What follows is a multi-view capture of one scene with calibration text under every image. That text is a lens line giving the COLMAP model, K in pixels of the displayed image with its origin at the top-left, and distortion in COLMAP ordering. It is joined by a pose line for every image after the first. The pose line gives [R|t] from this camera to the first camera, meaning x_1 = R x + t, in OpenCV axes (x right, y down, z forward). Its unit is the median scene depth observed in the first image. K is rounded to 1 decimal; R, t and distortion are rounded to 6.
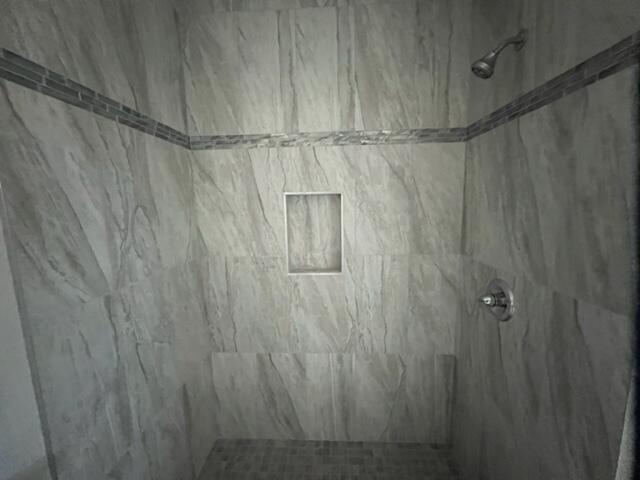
lens RADIAL K [[257.5, 0, 320.1], [0, 257.5, 241.5], [0, 0, 1]] dist [0.000309, 0.000474]
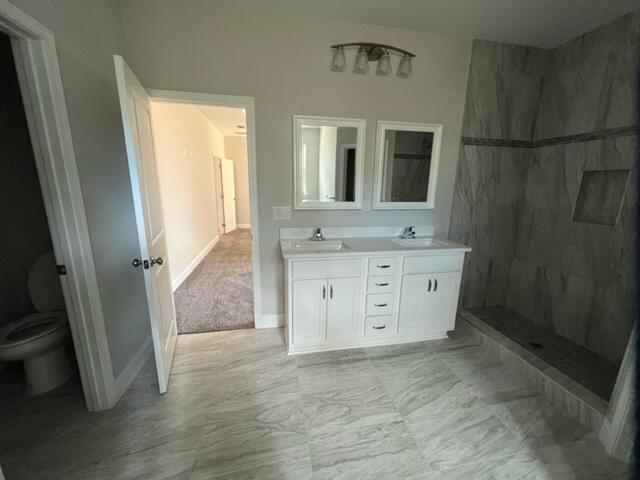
lens RADIAL K [[257.5, 0, 320.1], [0, 257.5, 241.5], [0, 0, 1]] dist [0.000309, 0.000474]
pose [[0.234259, 0.233430, -0.943734, 1.092000], [-0.157781, 0.967004, 0.200020, 0.178061], [0.959285, 0.102047, 0.263360, -0.938376]]
